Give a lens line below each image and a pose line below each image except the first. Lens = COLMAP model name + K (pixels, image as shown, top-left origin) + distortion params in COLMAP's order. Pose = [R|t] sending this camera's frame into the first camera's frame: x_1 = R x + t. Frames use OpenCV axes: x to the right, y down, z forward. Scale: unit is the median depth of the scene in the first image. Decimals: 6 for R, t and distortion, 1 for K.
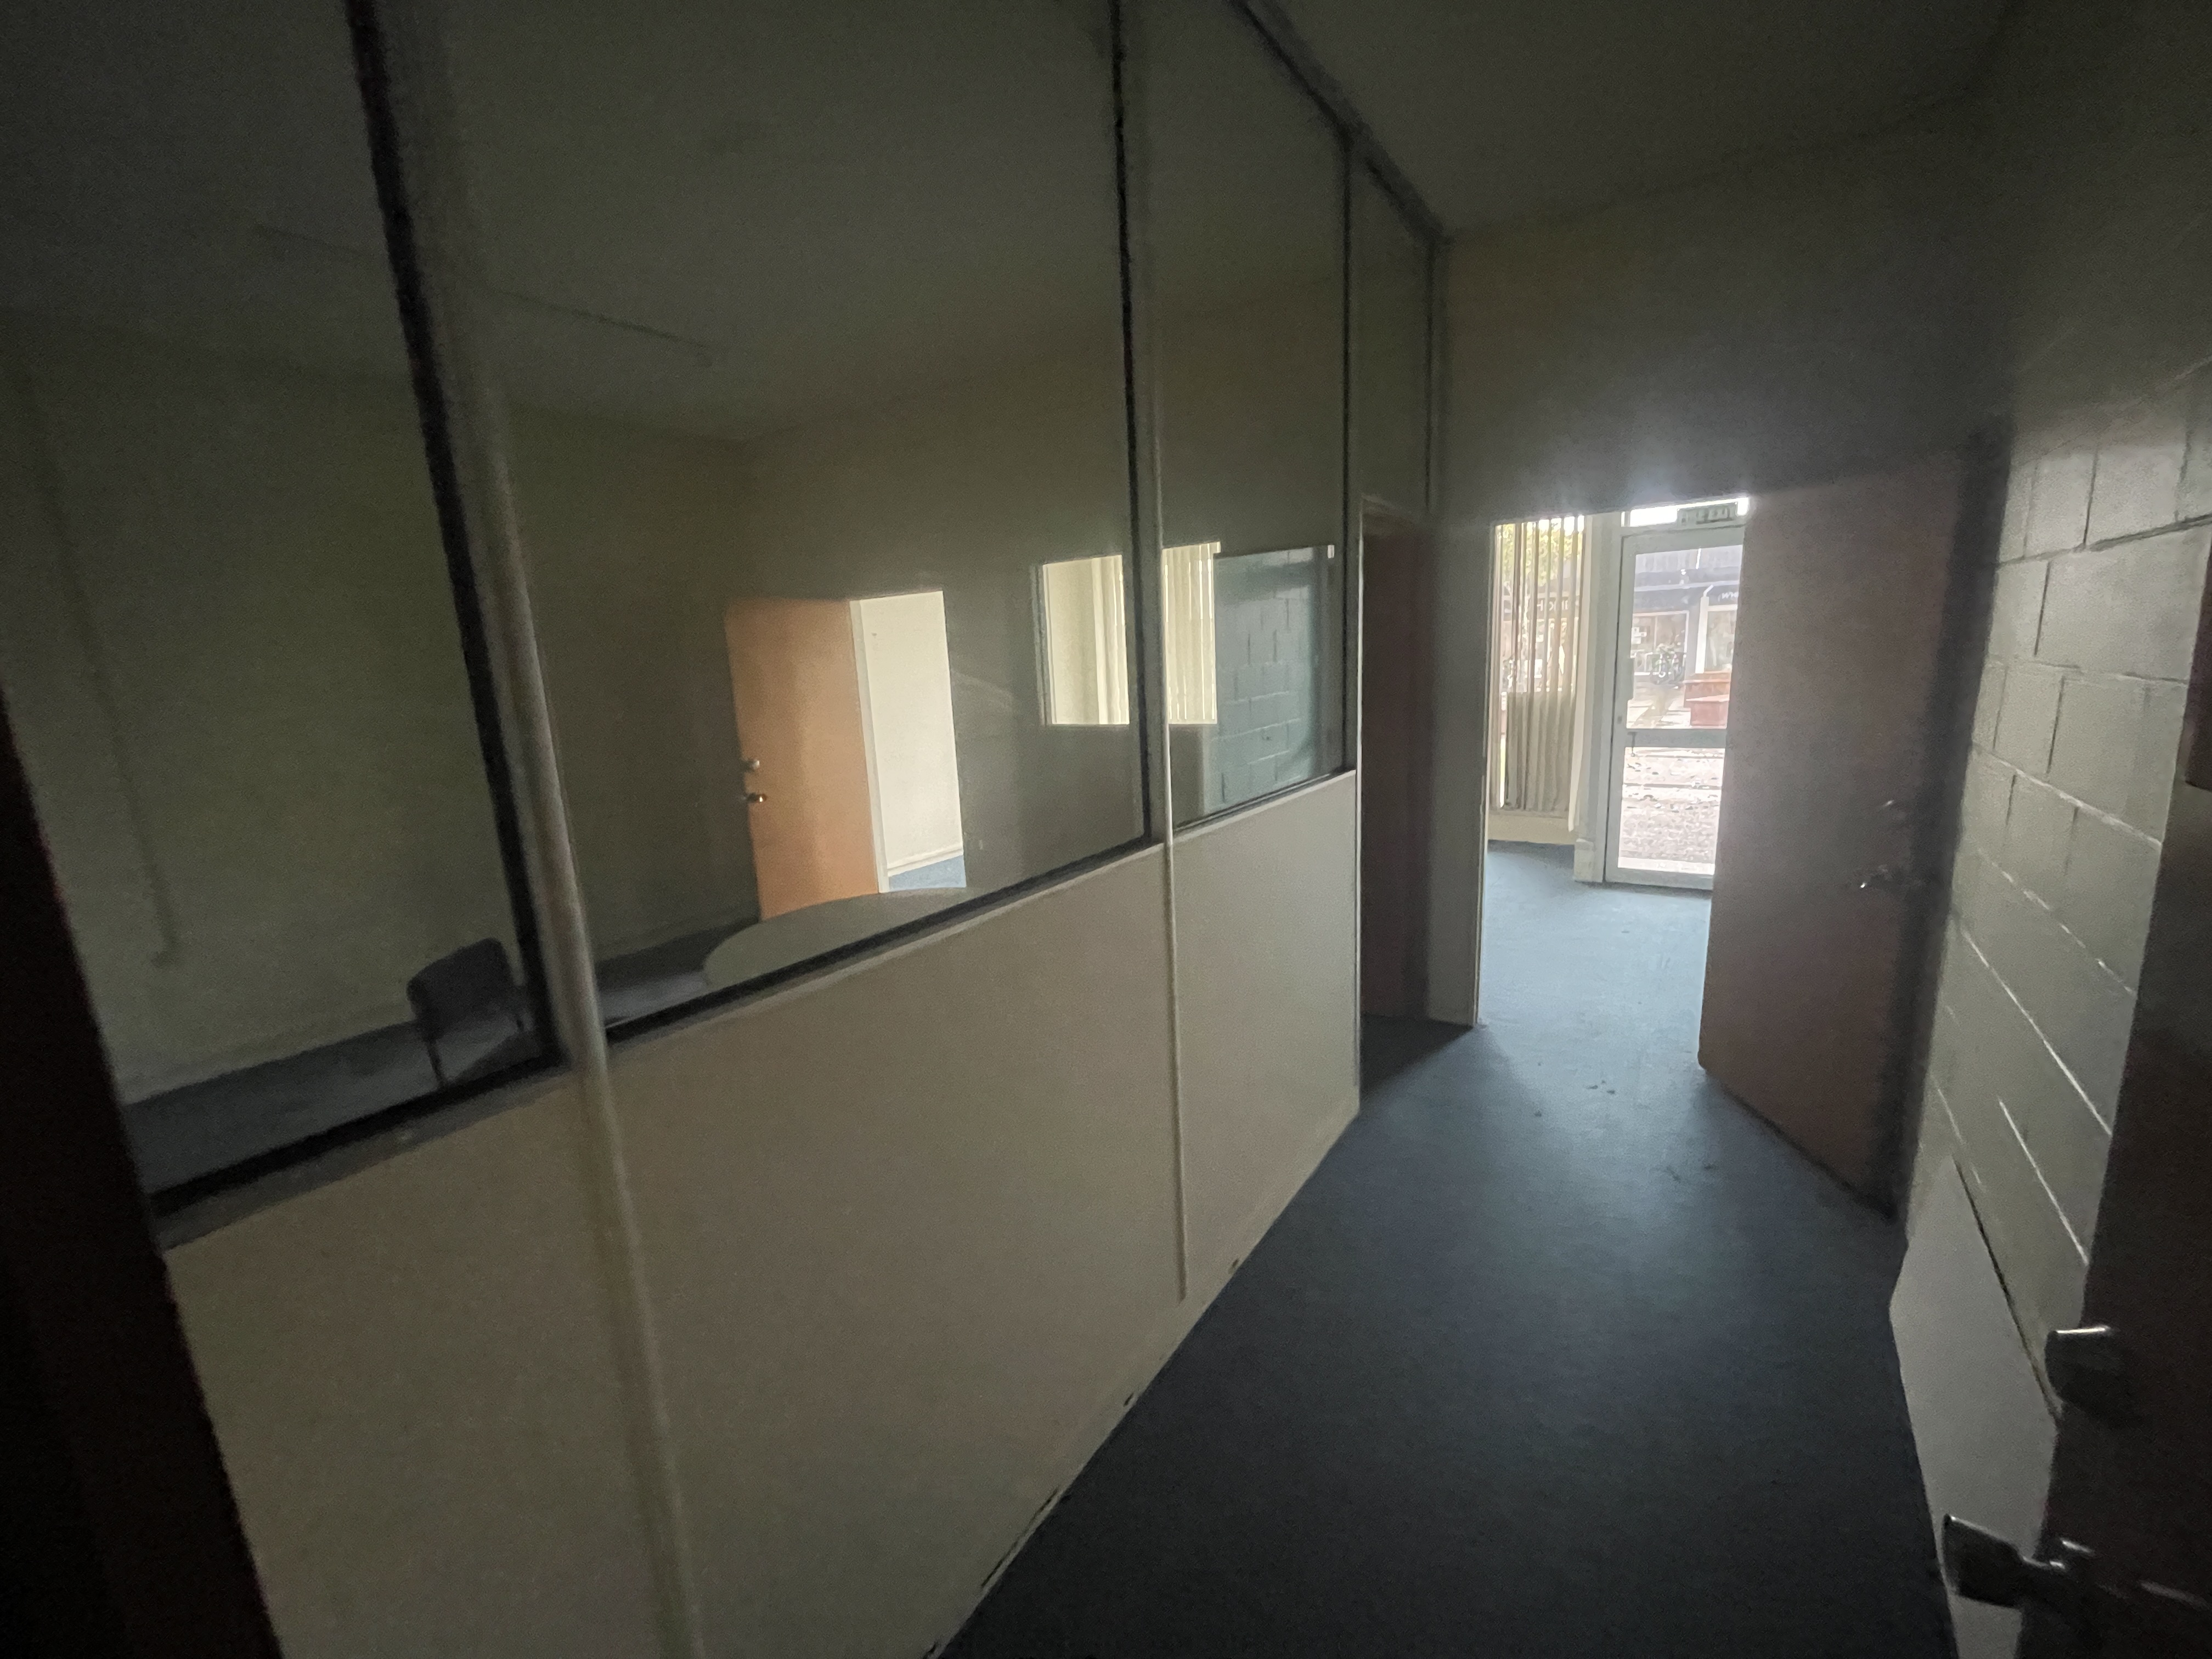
lens RADIAL K [[892.1, 0, 1108.0], [0, 892.1, 827.2], [0, 0, 1]] dist [-0.002605, -0.000234]
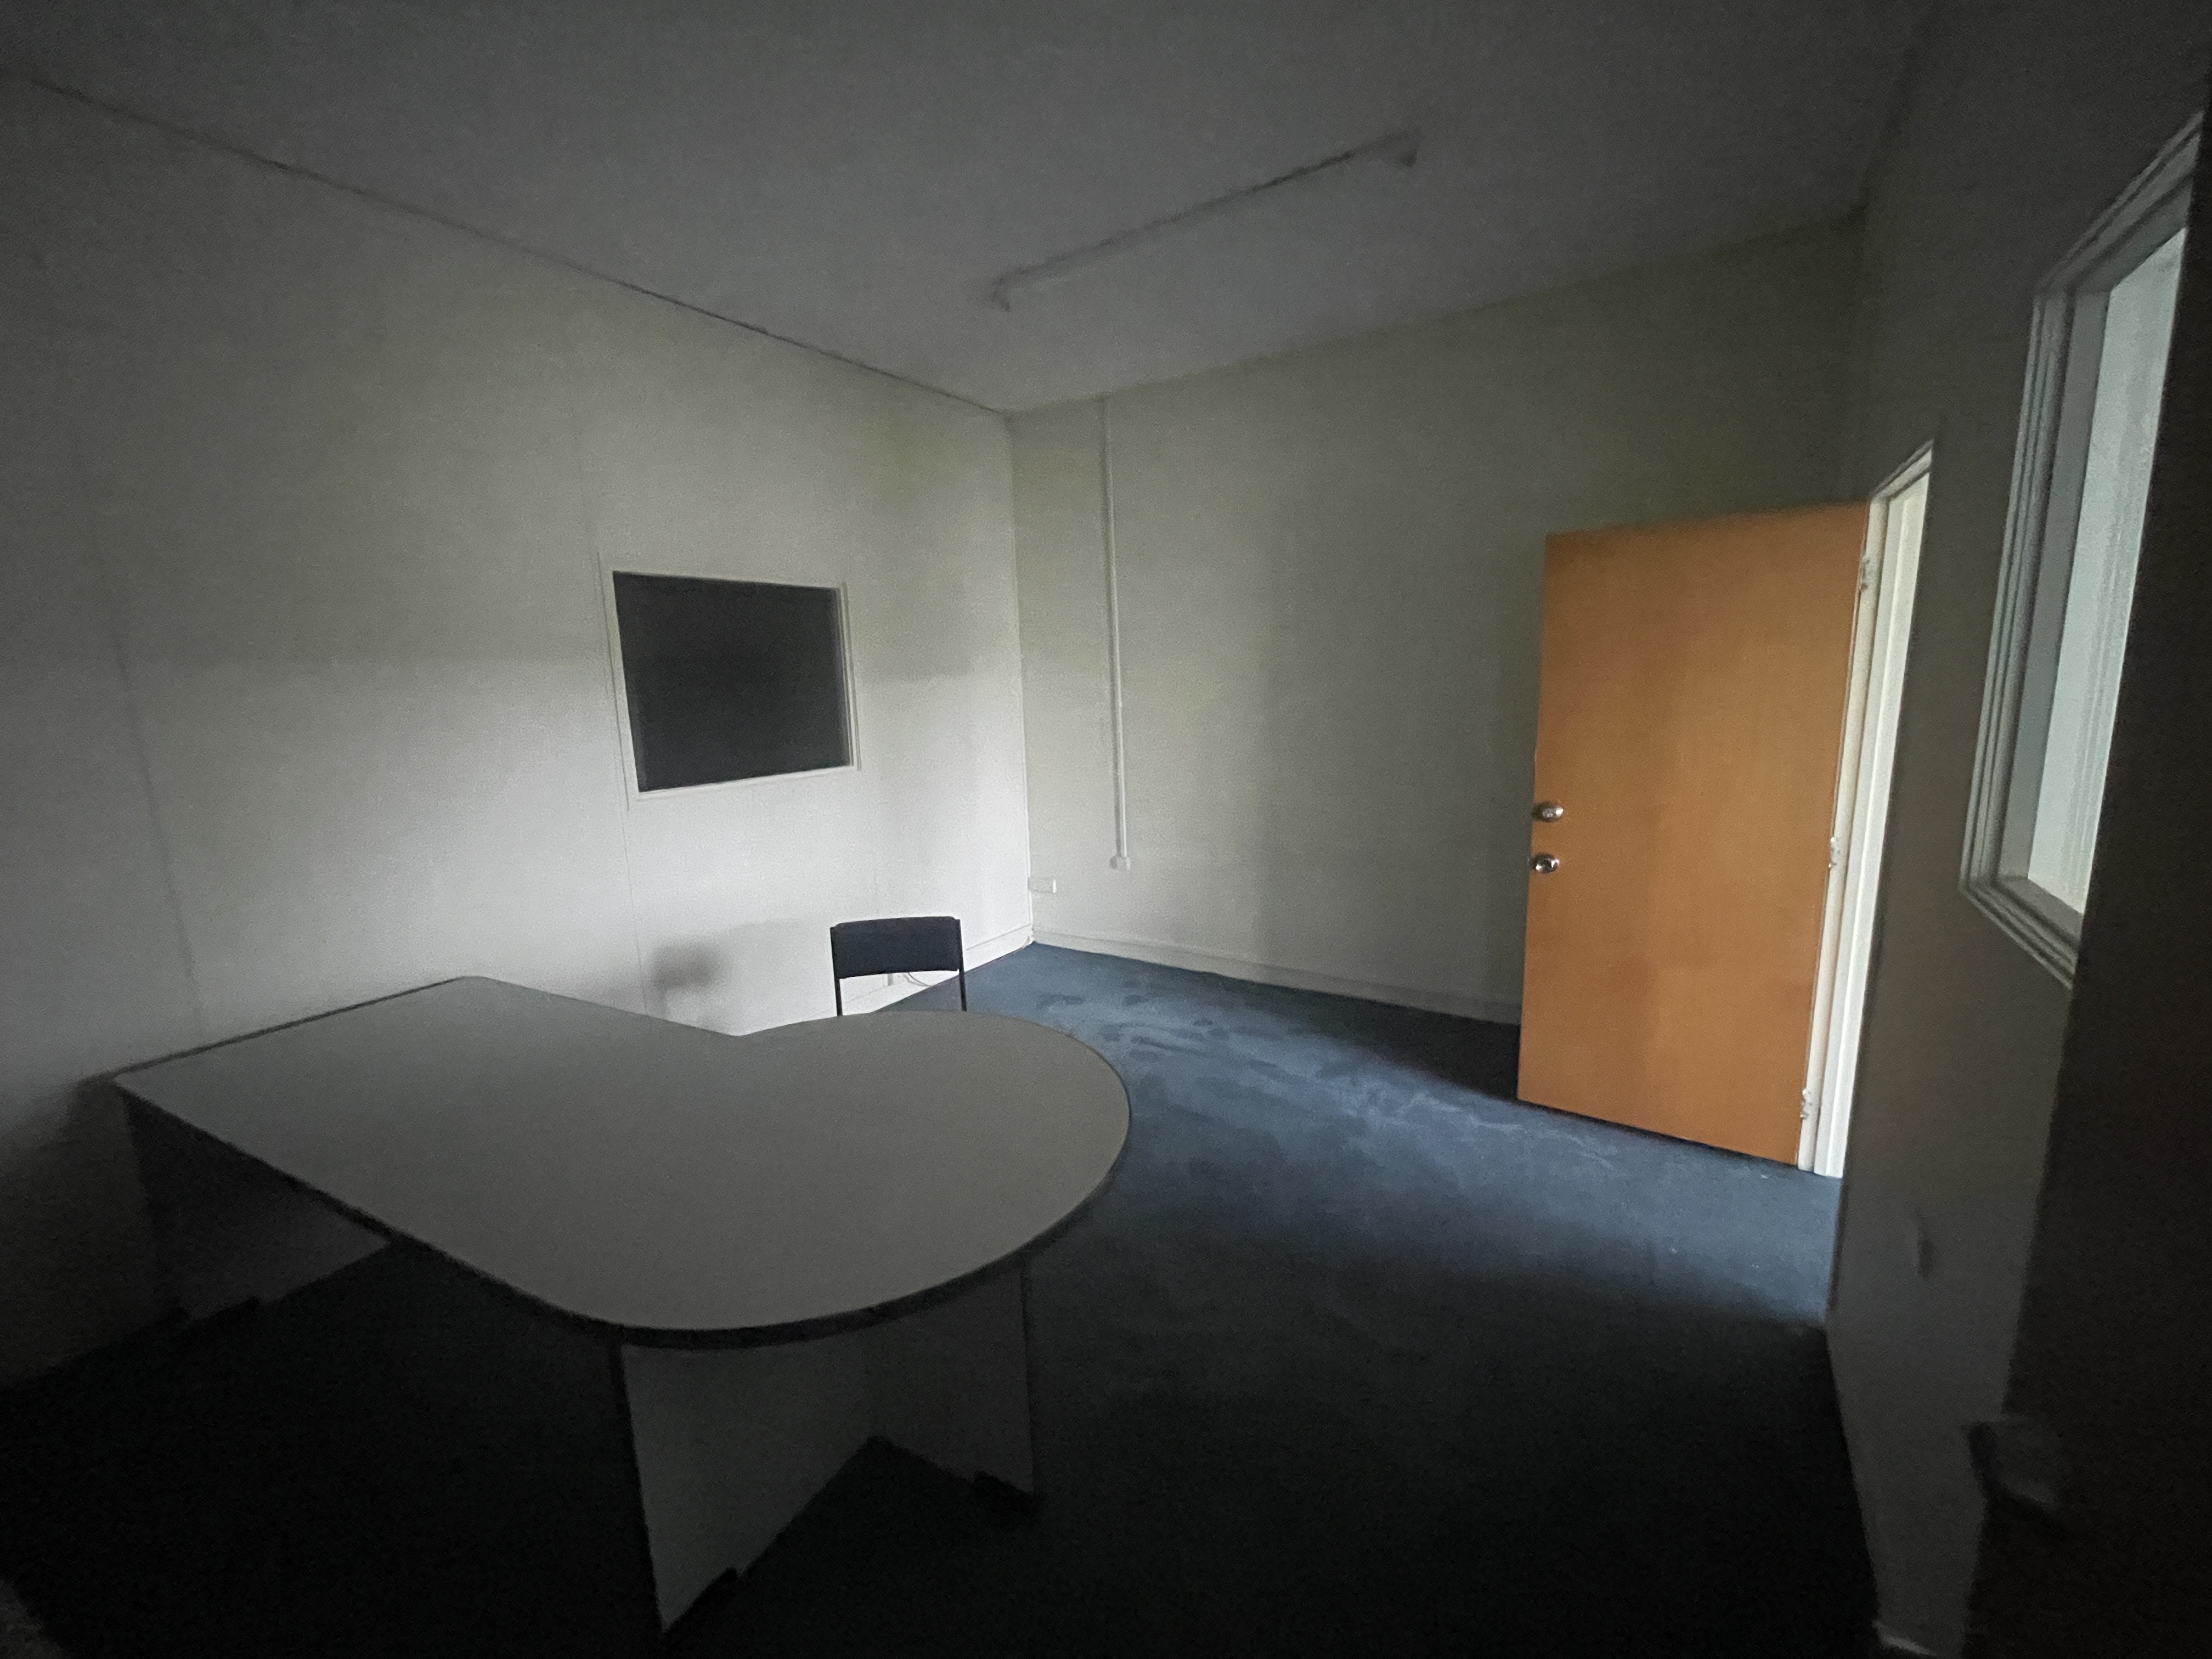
lens RADIAL K [[892.1, 0, 1105.8], [0, 892.1, 832.8], [0, 0, 1]] dist [-0.002605, -0.000234]
pose [[0.029882, 0.218781, -0.975316, 0.198904], [-0.158919, 0.964381, 0.211459, -0.137592], [0.986839, 0.148677, 0.063586, 0.663140]]
